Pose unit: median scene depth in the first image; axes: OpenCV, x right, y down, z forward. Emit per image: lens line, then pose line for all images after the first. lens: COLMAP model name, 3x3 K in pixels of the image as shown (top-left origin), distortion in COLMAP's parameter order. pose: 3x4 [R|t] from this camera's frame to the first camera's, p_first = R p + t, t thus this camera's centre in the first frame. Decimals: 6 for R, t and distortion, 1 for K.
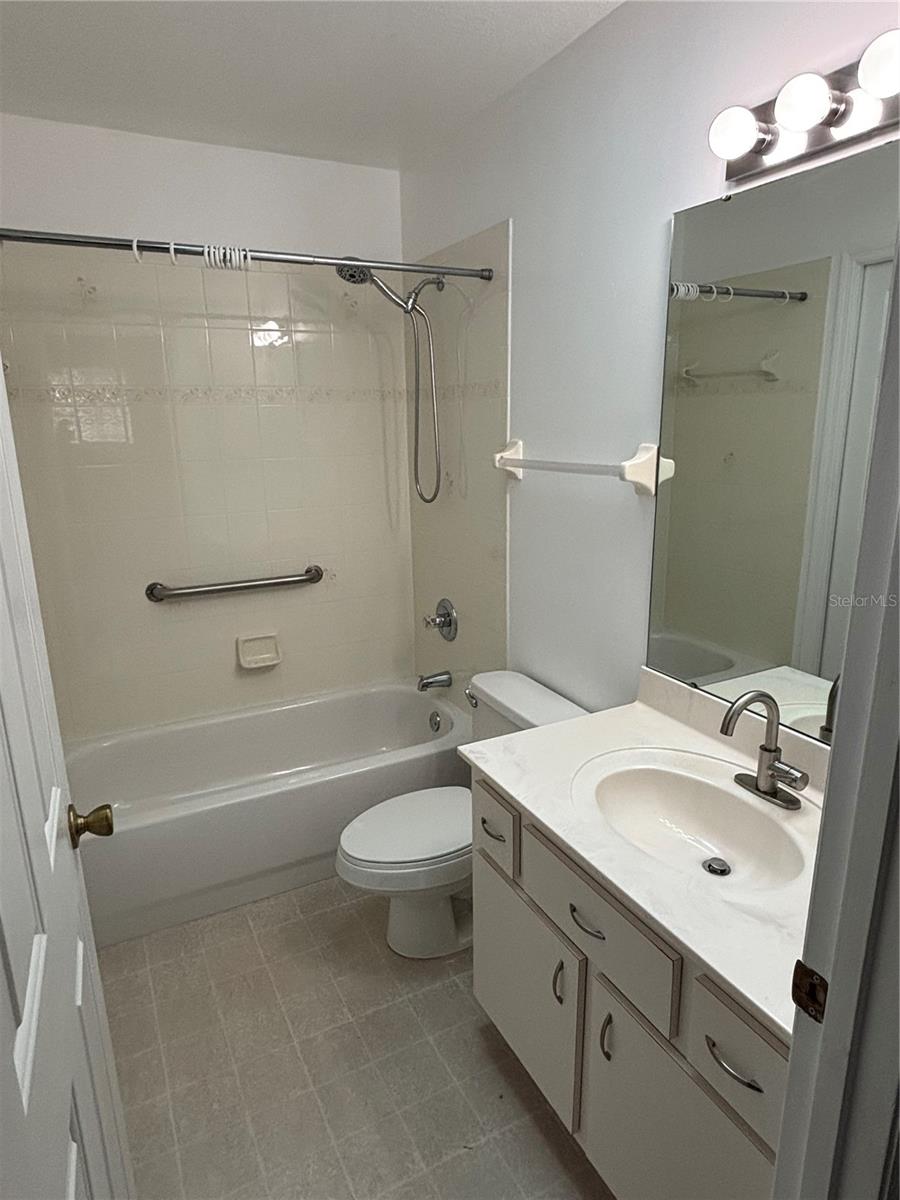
lens RADIAL K [[719.1, 0, 457.0], [0, 719.1, 597.5], [0, 0, 1]] dist [0.047243, -0.055223]
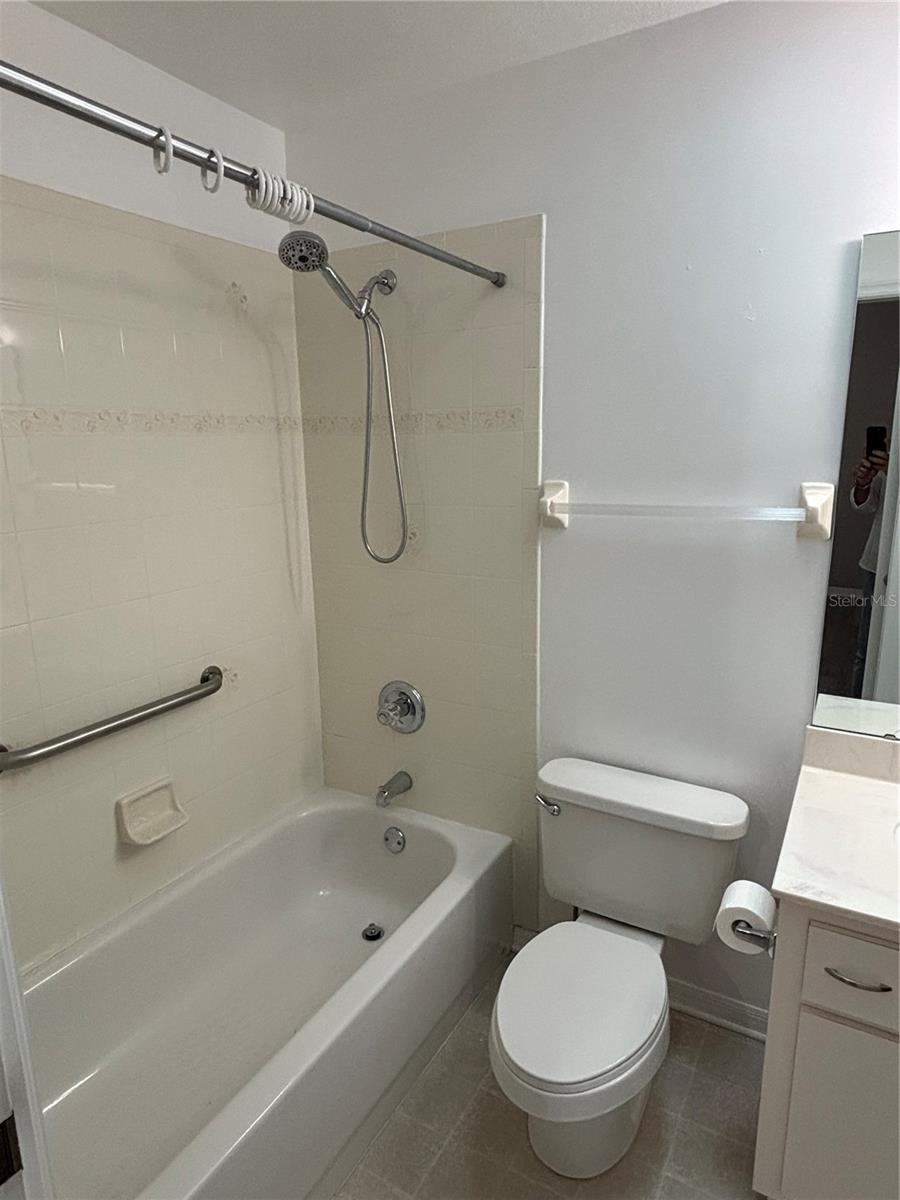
lens RADIAL K [[719.1, 0, 457.0], [0, 719.1, 597.5], [0, 0, 1]] dist [0.047243, -0.055223]
pose [[0.837372, -0.114582, 0.534490, -0.587457], [0.136863, 0.990588, -0.002060, -0.124073], [-0.529223, 0.074877, 0.845172, 0.461568]]
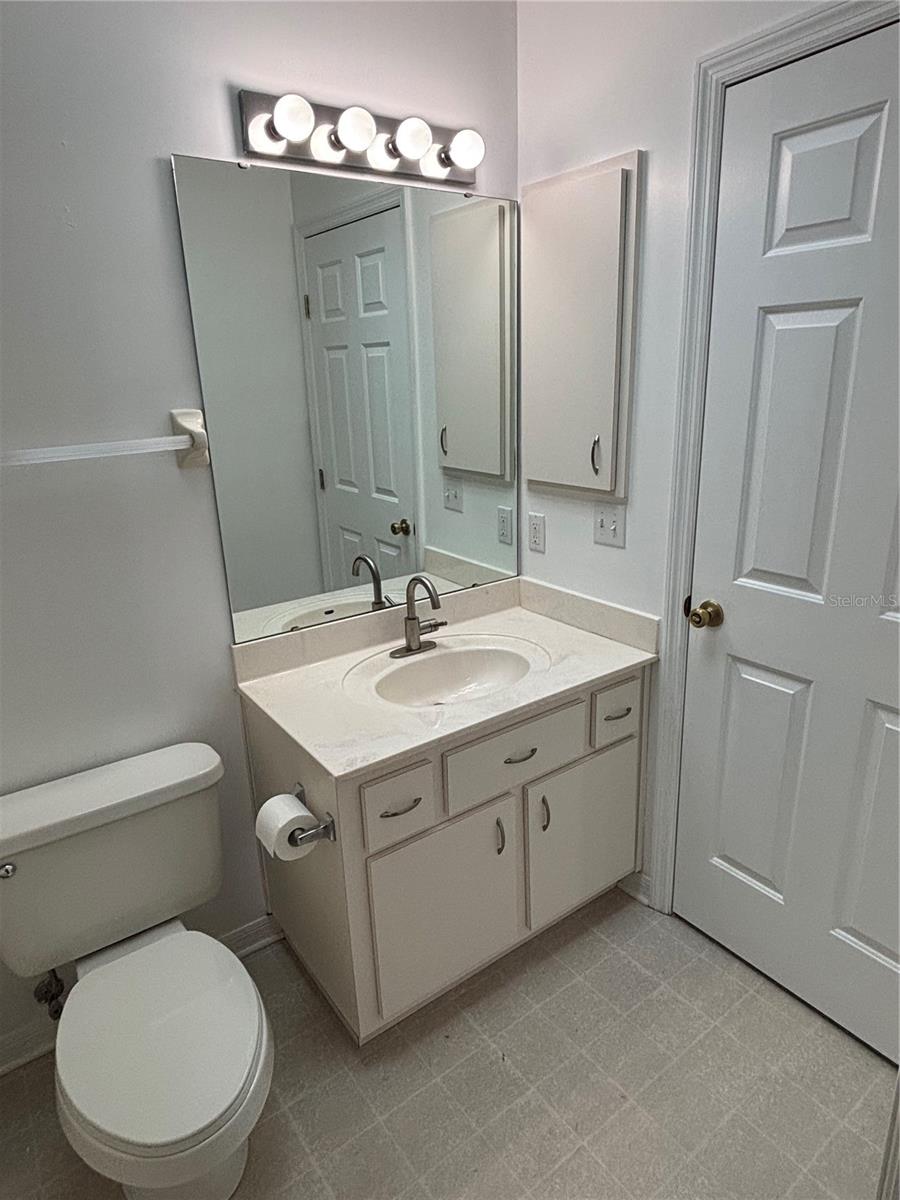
lens RADIAL K [[719.1, 0, 457.0], [0, 719.1, 597.5], [0, 0, 1]] dist [0.047243, -0.055223]
pose [[-0.145967, -0.280221, 0.948773, -0.676724], [0.280133, 0.908084, 0.311302, -0.177665], [-0.948799, 0.311223, -0.054051, 0.768622]]
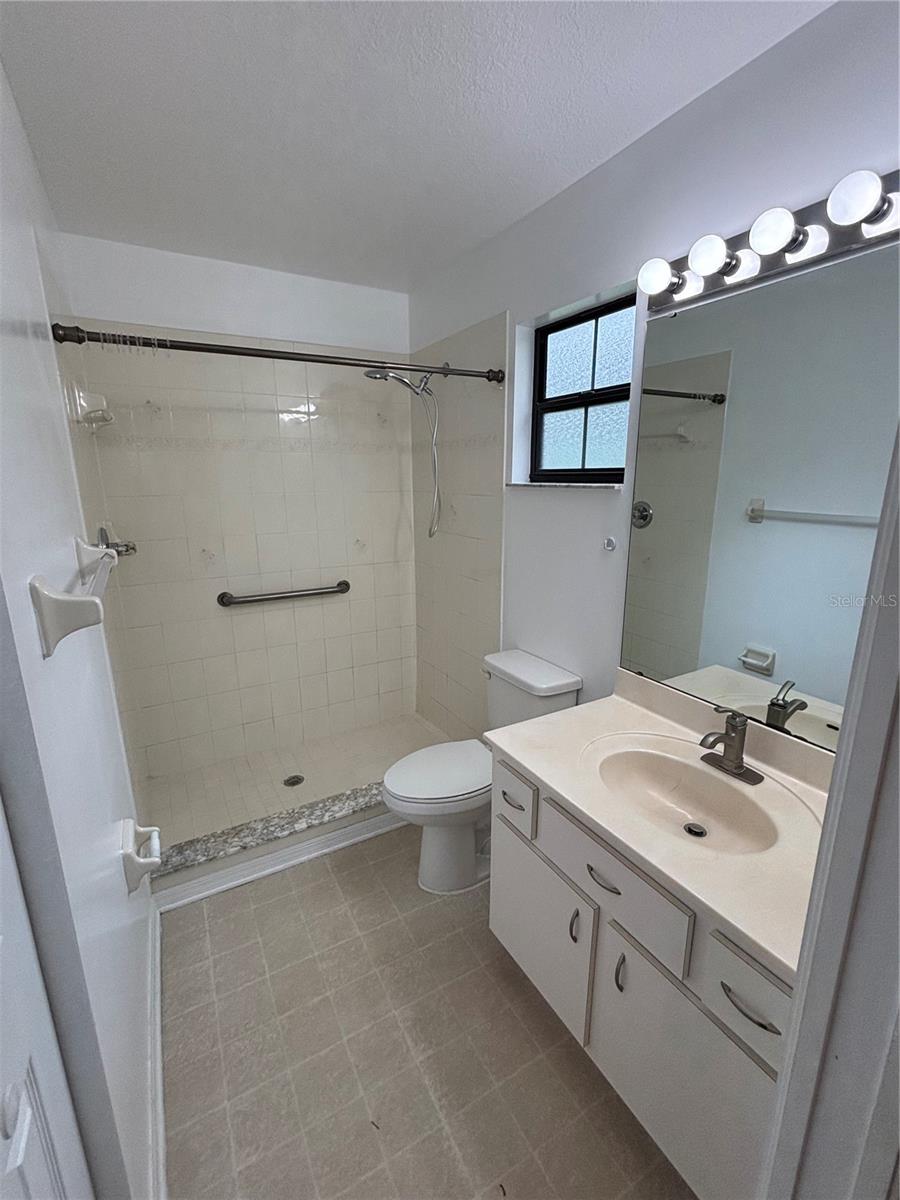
lens RADIAL K [[515.1, 0, 443.2], [0, 515.1, 597.2], [0, 0, 1]] dist [-0.029044, -0.000206]
pose [[0.998681, 0.020452, 0.047105, -0.099580], [-0.019718, 0.999678, -0.015988, -0.006416], [-0.047417, 0.015038, 0.998762, 0.107979]]
